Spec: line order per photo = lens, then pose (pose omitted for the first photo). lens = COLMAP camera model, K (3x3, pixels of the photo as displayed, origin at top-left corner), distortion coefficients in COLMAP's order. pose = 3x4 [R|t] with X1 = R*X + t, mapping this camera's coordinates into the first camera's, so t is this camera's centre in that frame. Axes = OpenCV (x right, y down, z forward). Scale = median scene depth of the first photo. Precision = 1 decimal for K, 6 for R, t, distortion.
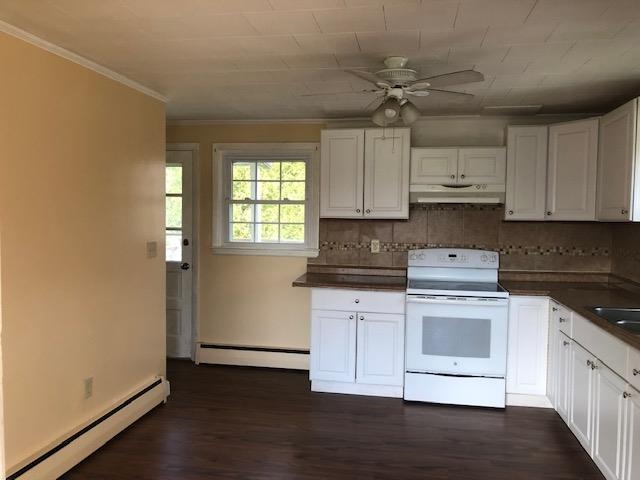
lens RADIAL K [[511.5, 0, 320.0], [0, 511.5, 240.0], [0, 0, 1]] dist [0.012347, -0.103457]
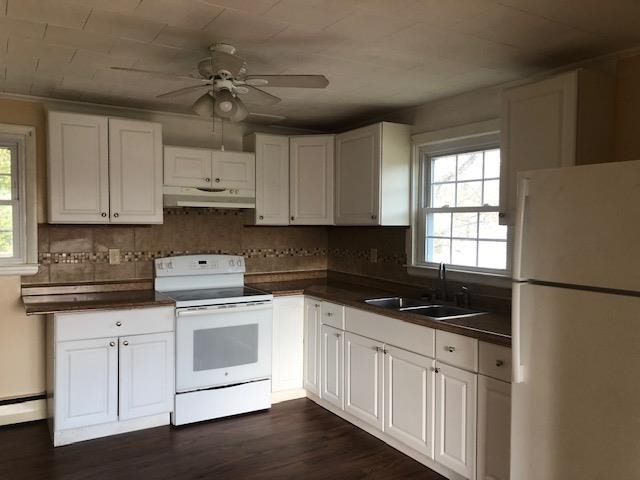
lens RADIAL K [[511.5, 0, 320.0], [0, 511.5, 240.0], [0, 0, 1]] dist [0.012347, -0.103457]
pose [[0.738806, -0.027282, 0.673366, -0.229316], [0.031443, 0.999488, 0.005996, -0.010392], [-0.673185, 0.016743, 0.739285, 0.152579]]
